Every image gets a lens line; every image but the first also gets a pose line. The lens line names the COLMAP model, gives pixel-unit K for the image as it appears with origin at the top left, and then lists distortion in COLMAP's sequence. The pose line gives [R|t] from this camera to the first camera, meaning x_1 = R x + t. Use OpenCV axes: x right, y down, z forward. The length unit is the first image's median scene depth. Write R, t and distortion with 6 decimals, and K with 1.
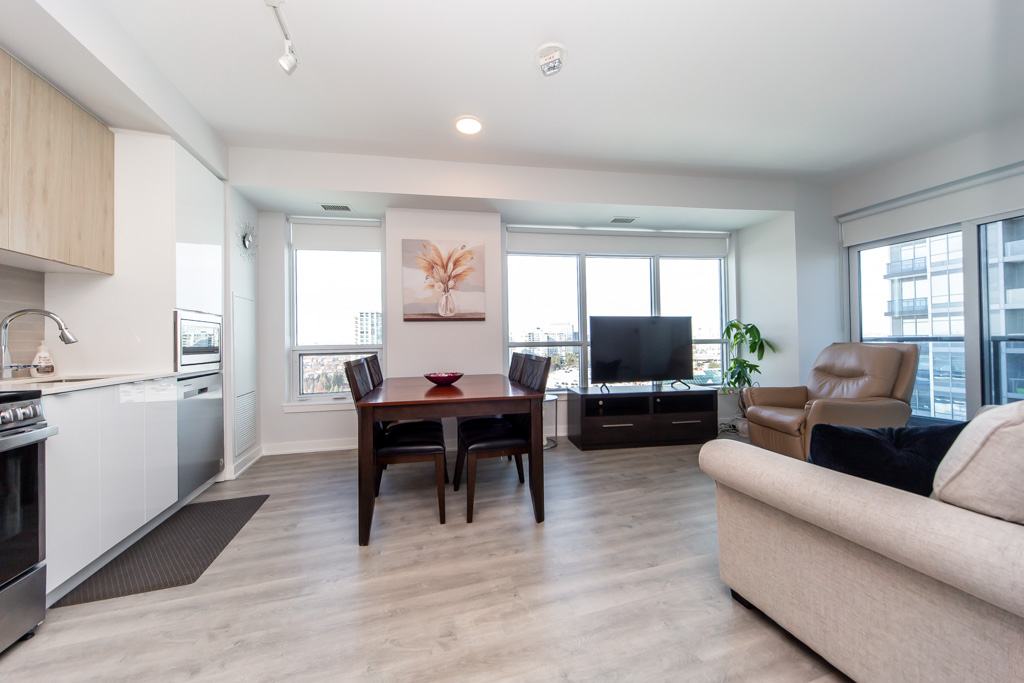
lens RADIAL K [[356.3, 0, 513.6], [0, 356.3, 337.5], [0, 0, 1]] dist [0.006732, -0.001708]
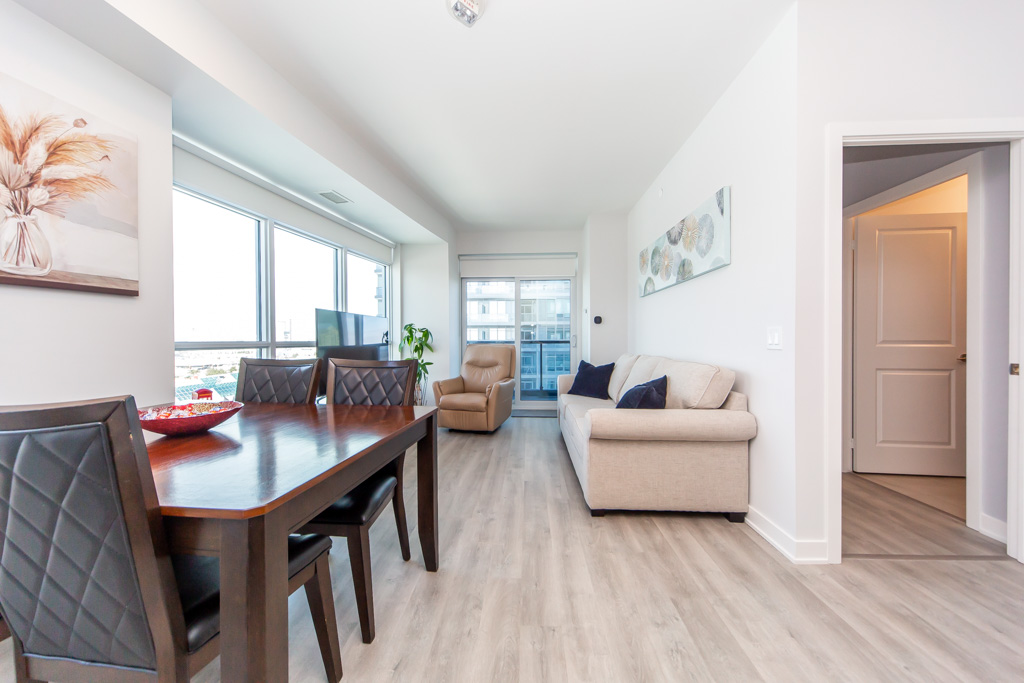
lens RADIAL K [[356.3, 0, 514.0], [0, 356.3, 340.5], [0, 0, 1]] dist [0.006732, -0.001708]
pose [[0.338921, 0.011507, 0.940744, -0.576533], [-0.011760, 0.999899, -0.007994, 0.016497], [-0.940741, -0.008354, 0.339022, 0.539904]]
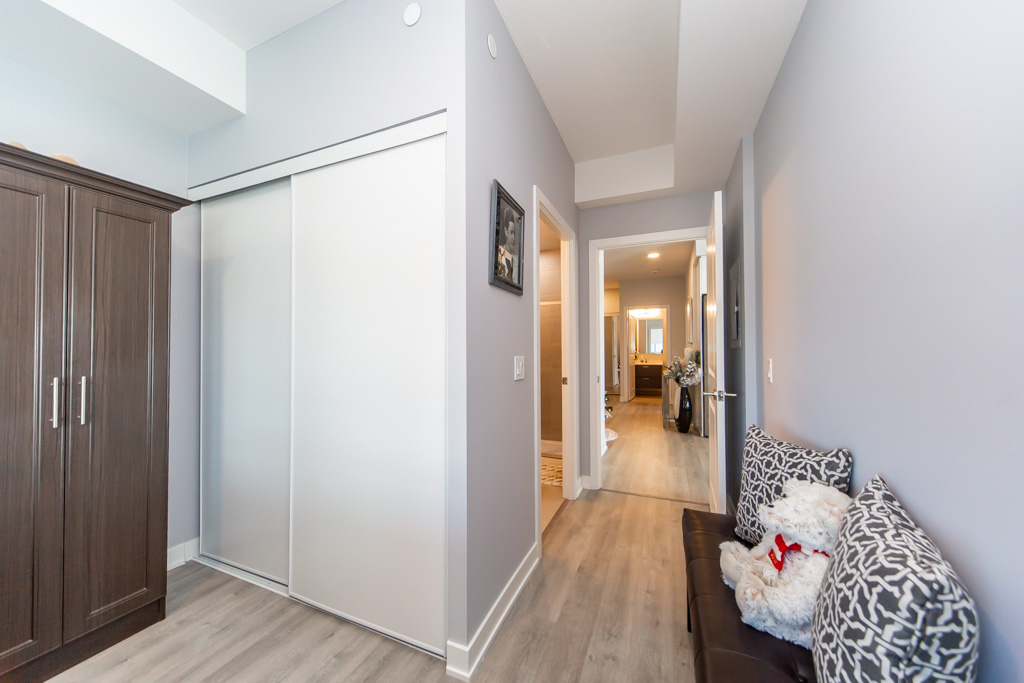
lens RADIAL K [[356.3, 0, 511.9], [0, 356.3, 339.2], [0, 0, 1]] dist [0.006732, -0.001708]
pose [[-0.653540, -0.003572, -0.756884, 1.787620], [0.019259, 0.999587, -0.021347, -0.067583], [0.756647, -0.028528, -0.653201, 0.420315]]
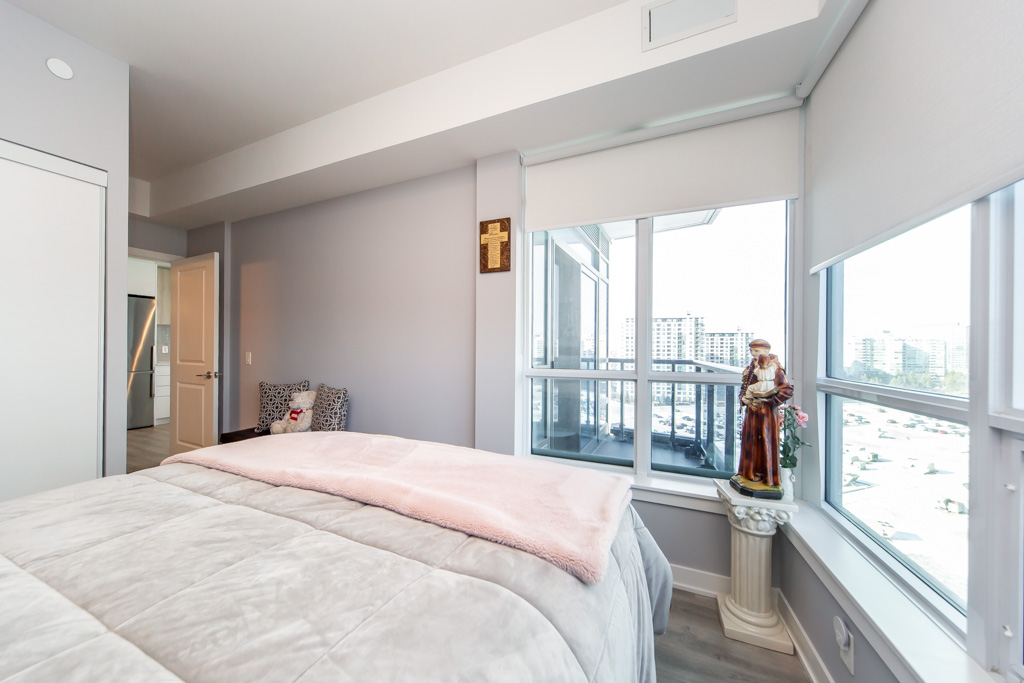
lens RADIAL K [[356.3, 0, 524.2], [0, 356.3, 346.3], [0, 0, 1]] dist [0.006732, -0.001708]
pose [[0.765672, 0.015661, -0.643041, 2.734231], [-0.010440, 0.999874, 0.011920, -0.086808], [0.643146, -0.002413, 0.765739, -0.096352]]
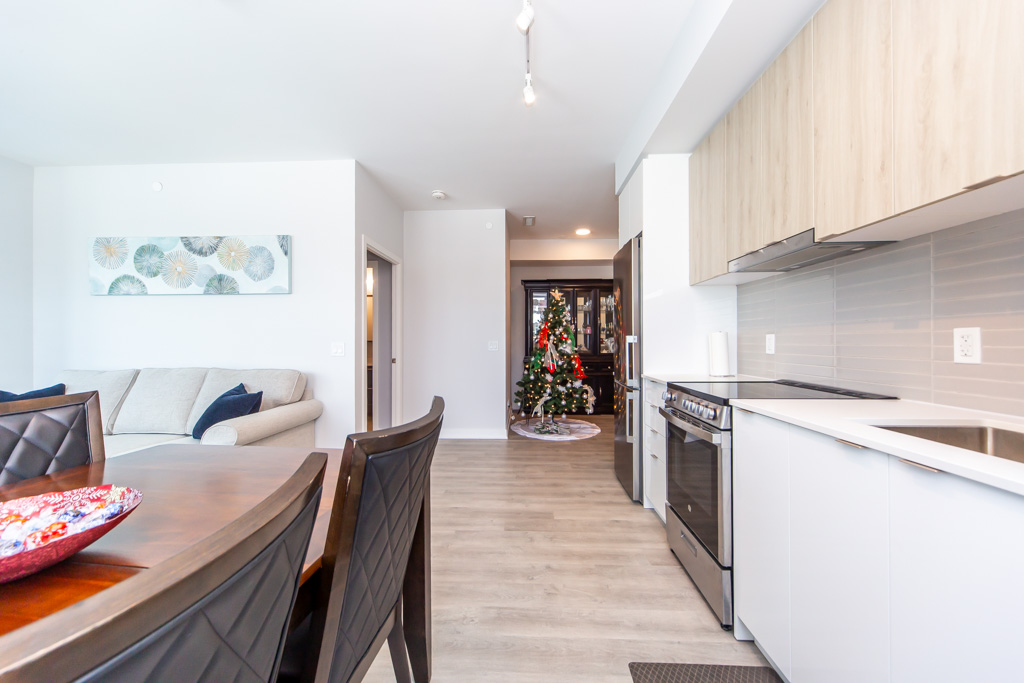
lens RADIAL K [[356.3, 0, 518.7], [0, 356.3, 341.9], [0, 0, 1]] dist [0.006732, -0.001708]
pose [[-0.947990, 0.015479, 0.317924, -0.663105], [0.010548, 0.999796, -0.017224, -0.000531], [-0.318126, -0.012974, -0.947960, 1.306394]]
